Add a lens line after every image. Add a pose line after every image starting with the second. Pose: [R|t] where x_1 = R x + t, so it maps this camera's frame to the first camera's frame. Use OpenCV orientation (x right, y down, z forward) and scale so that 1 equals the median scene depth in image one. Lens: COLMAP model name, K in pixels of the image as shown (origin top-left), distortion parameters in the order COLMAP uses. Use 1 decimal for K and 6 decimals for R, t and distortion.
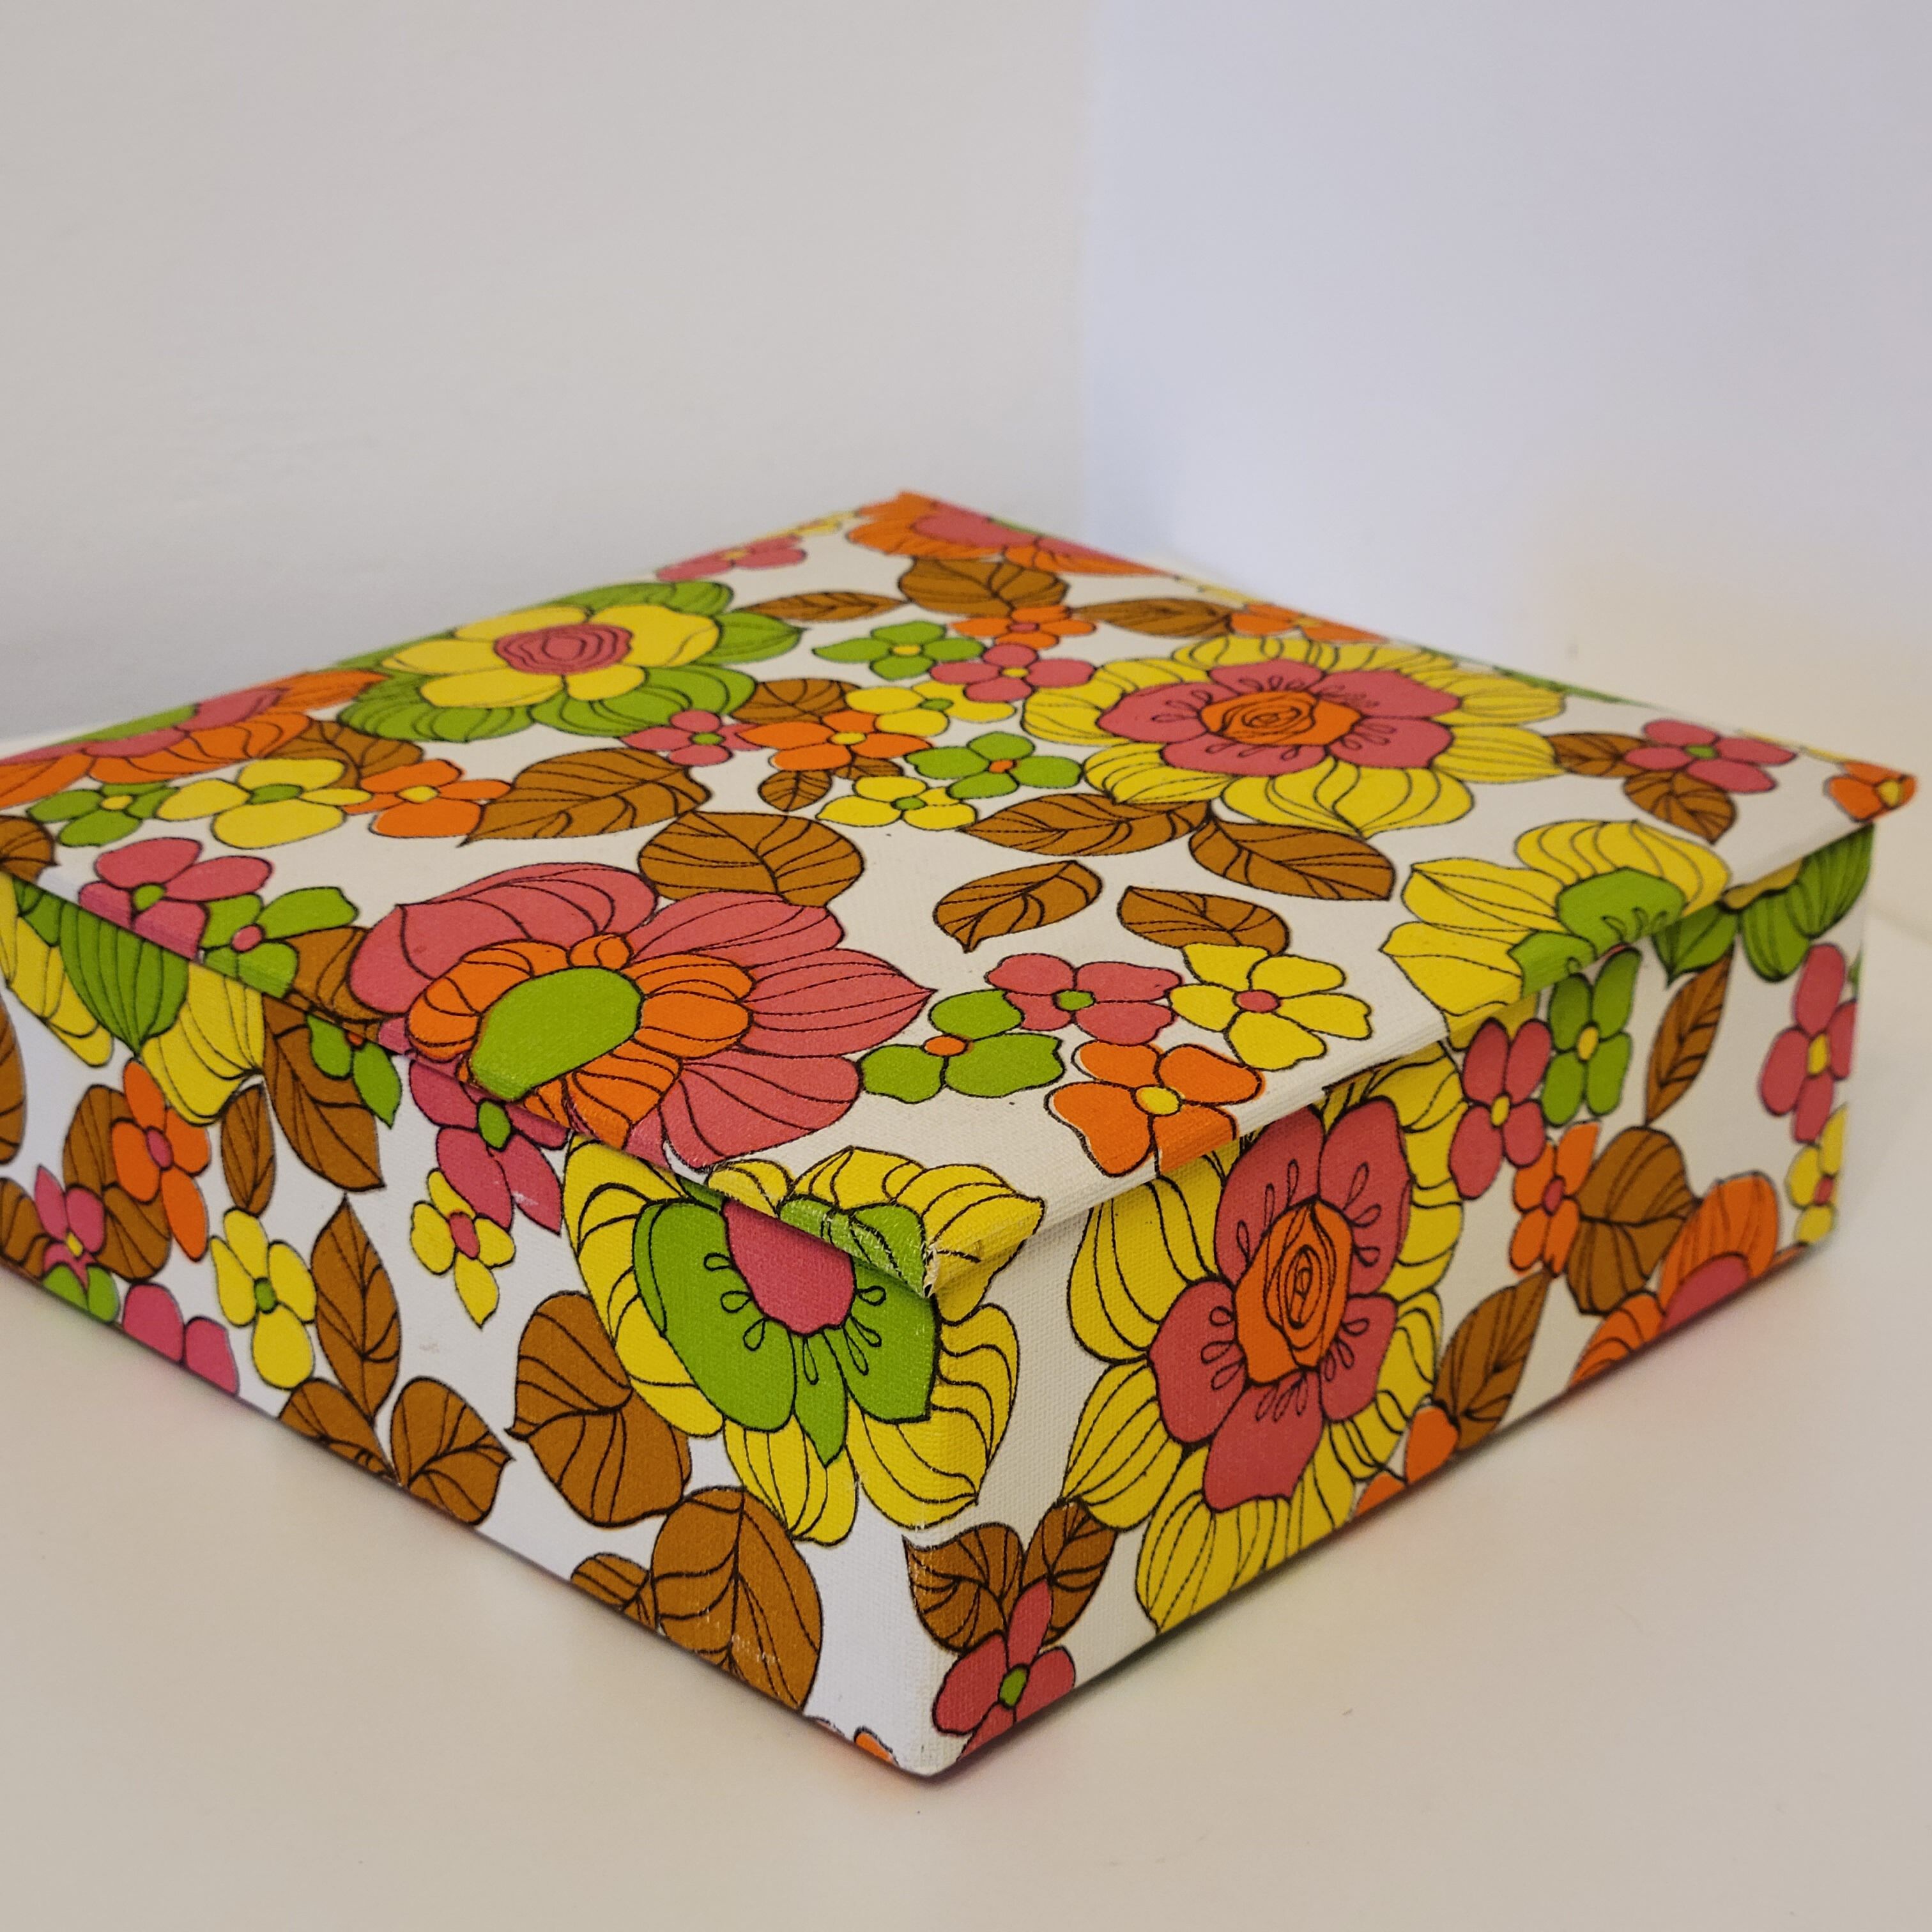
lens RADIAL K [[3964.0, 0, 954.7], [0, 3964.0, 899.4], [0, 0, 1]] dist [0.018485, 0.000000]
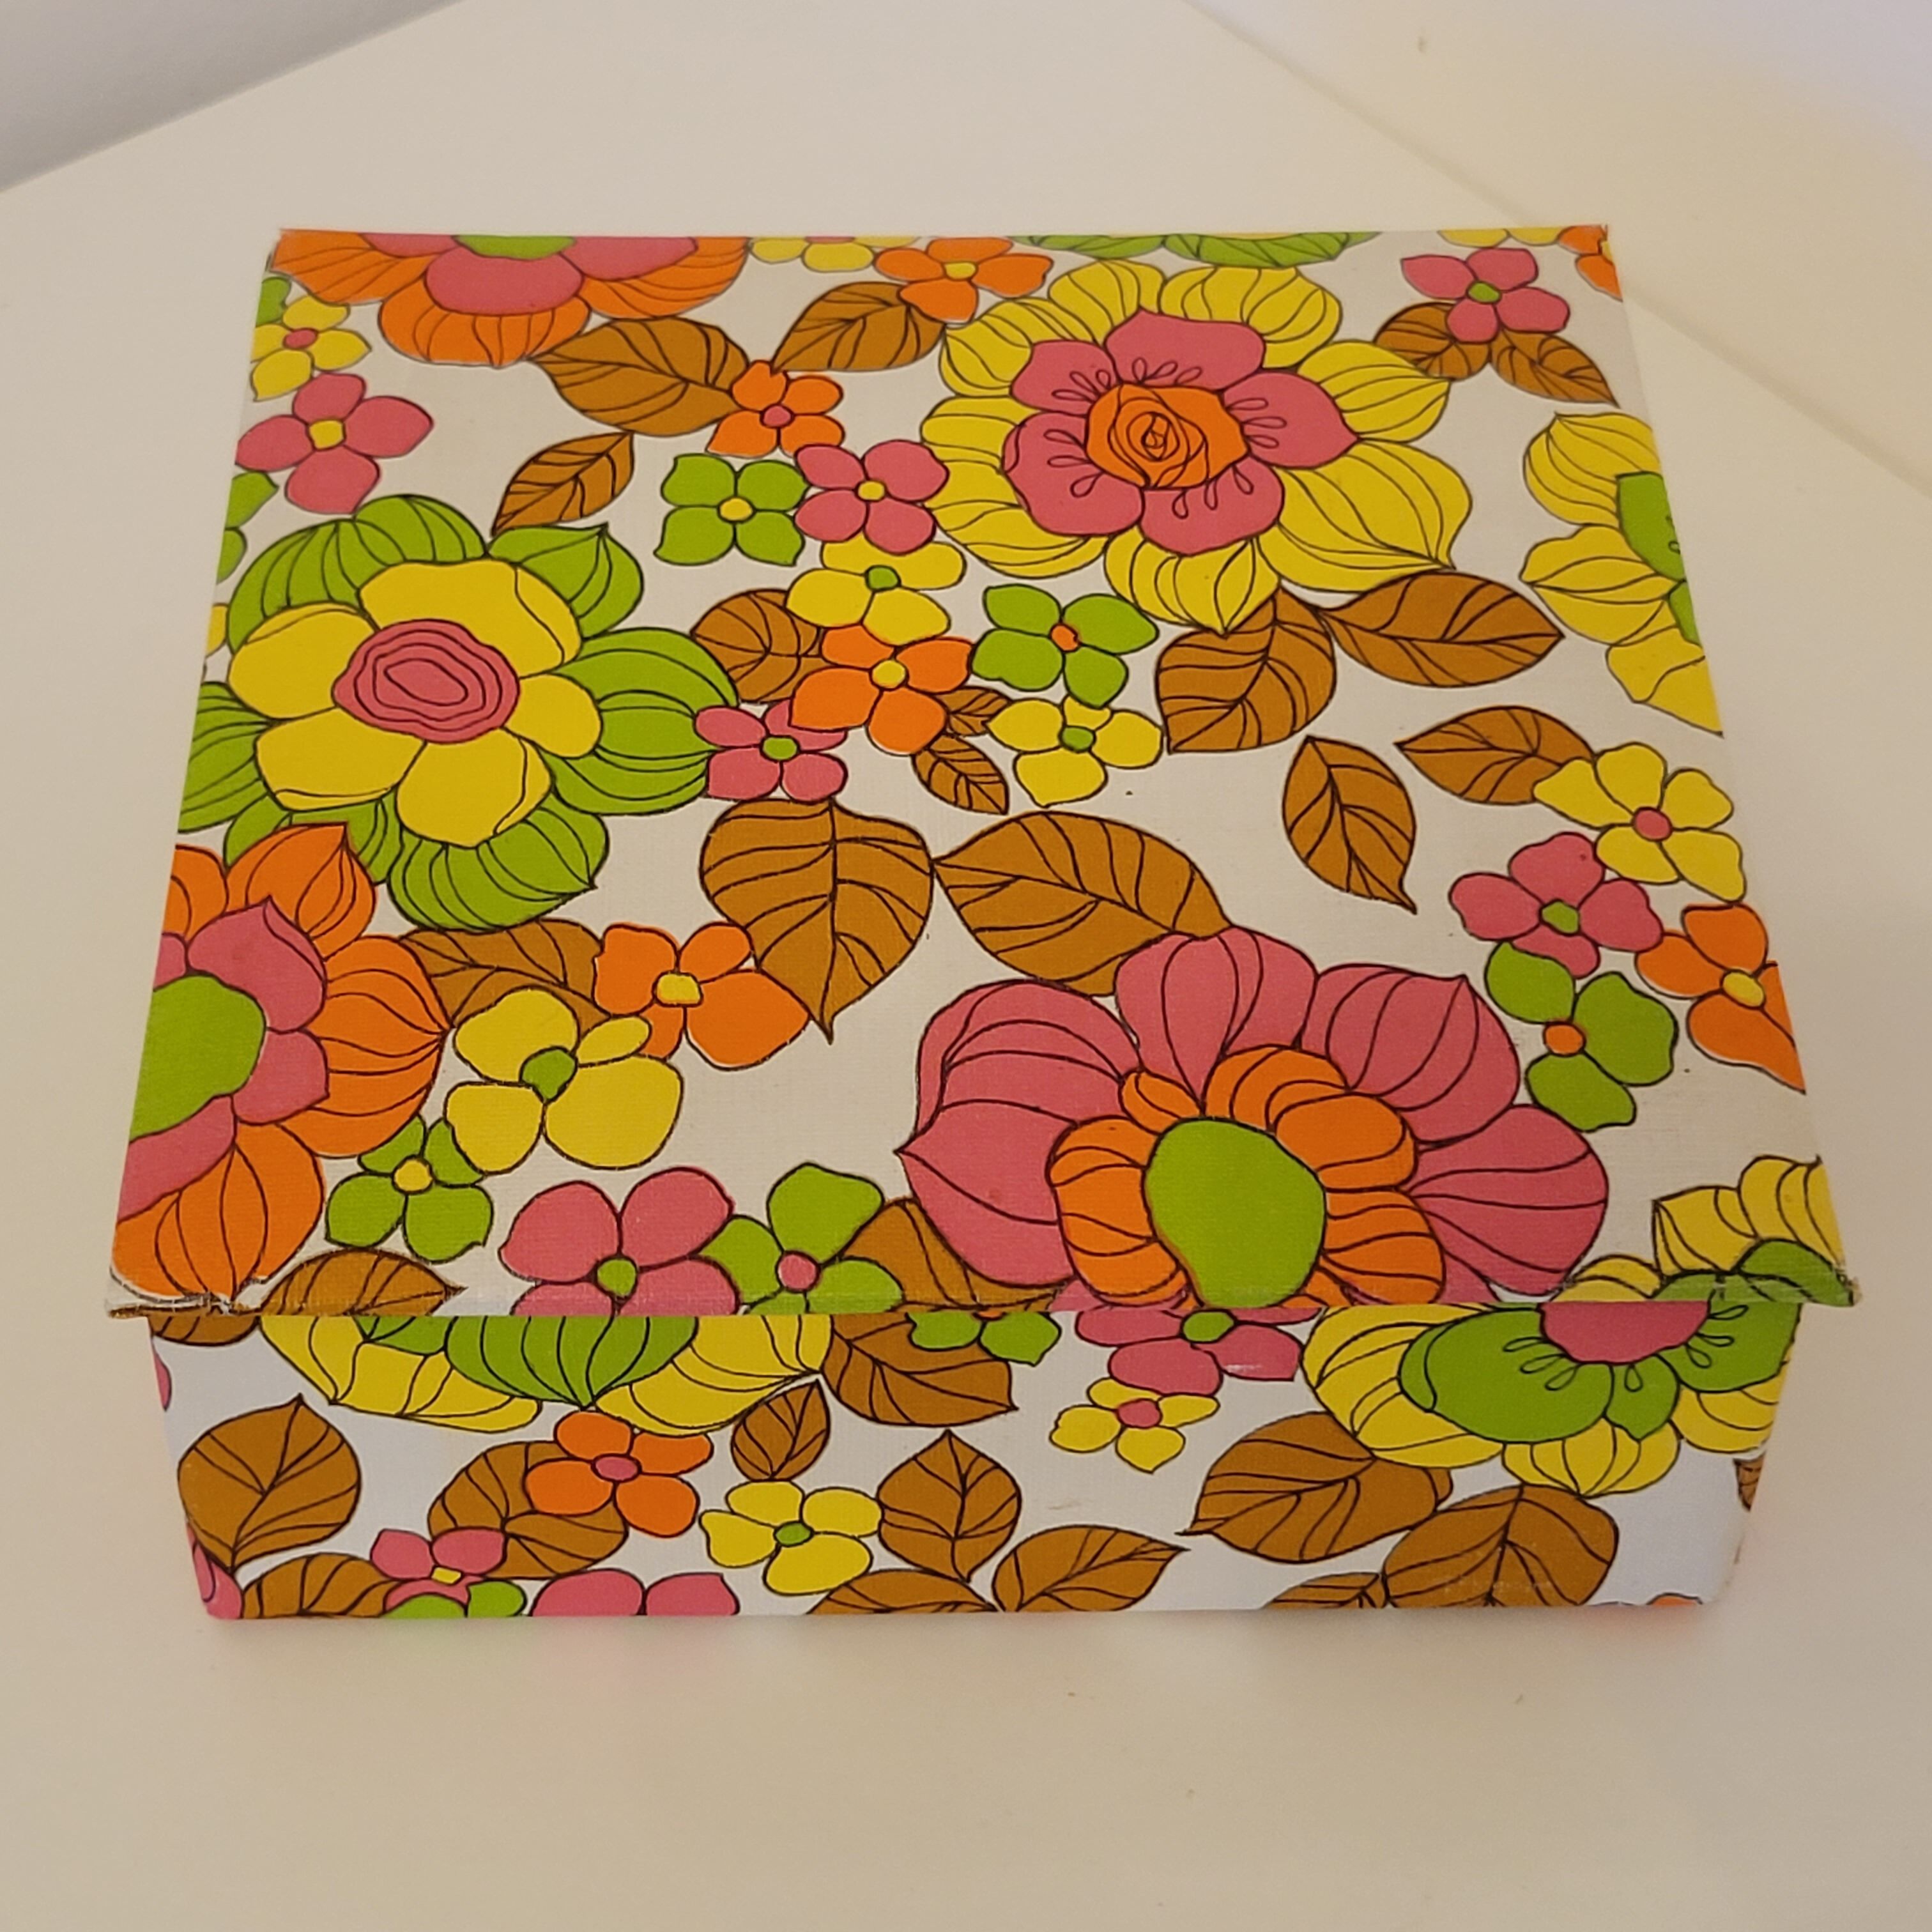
lens RADIAL K [[3979.5, 0, 900.8], [0, 3979.5, 926.6], [0, 0, 1]] dist [0.035728, 0.000000]
pose [[0.716052, -0.506257, 0.480597, -0.543901], [0.265900, 0.834399, 0.482779, -0.476381], [-0.645420, -0.217904, 0.732087, 0.325187]]
